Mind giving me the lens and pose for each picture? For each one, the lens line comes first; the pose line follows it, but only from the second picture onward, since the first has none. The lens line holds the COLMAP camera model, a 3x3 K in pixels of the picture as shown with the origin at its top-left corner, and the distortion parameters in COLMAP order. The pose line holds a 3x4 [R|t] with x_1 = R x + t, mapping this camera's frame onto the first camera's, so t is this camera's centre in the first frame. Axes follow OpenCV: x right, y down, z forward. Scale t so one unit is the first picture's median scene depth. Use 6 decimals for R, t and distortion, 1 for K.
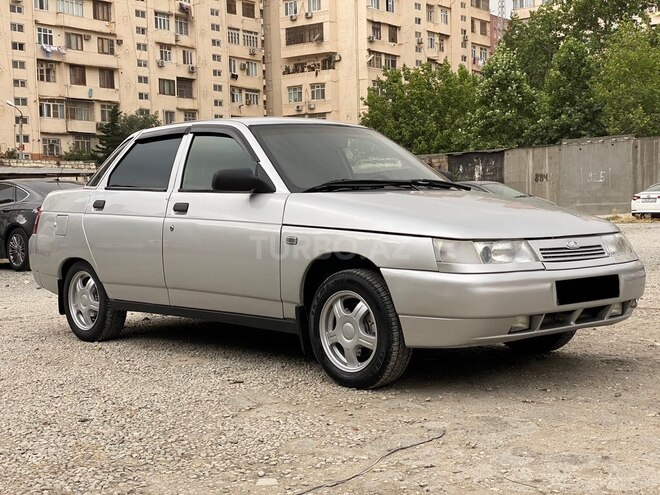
lens RADIAL K [[975.7, 0, 333.2], [0, 975.7, 244.3], [0, 0, 1]] dist [0.099531, 0.000000]
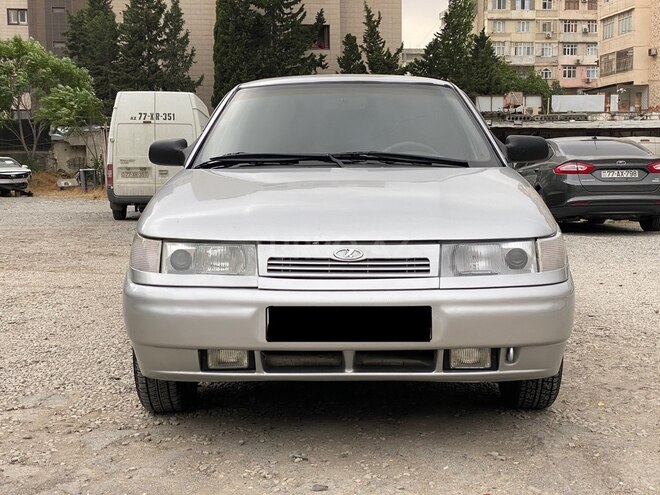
lens RADIAL K [[975.7, 0, 336.6], [0, 975.7, 242.3], [0, 0, 1]] dist [0.099531, 0.000000]
pose [[0.723083, 0.066911, -0.687513, 0.639624], [-0.034886, 0.997565, 0.060394, -0.044238], [0.689879, -0.019685, 0.723657, 0.465558]]
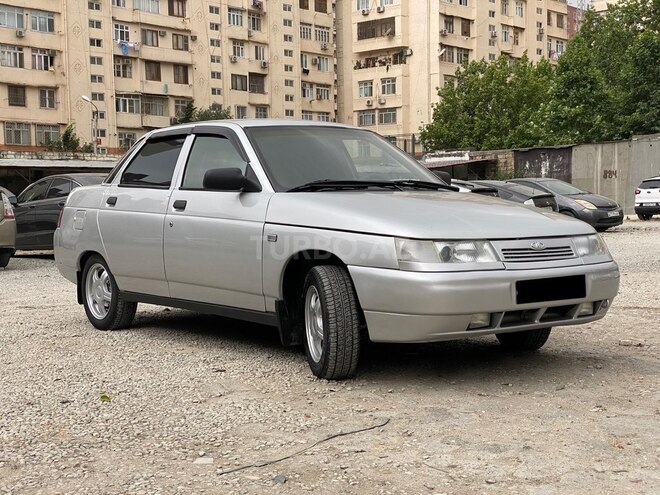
lens RADIAL K [[975.7, 0, 325.5], [0, 975.7, 251.0], [0, 0, 1]] dist [0.099531, 0.000000]
pose [[0.996559, 0.014041, -0.081686, 0.096387], [-0.013037, 0.999833, 0.012818, -0.003649], [0.081852, -0.011709, 0.996576, -0.043231]]
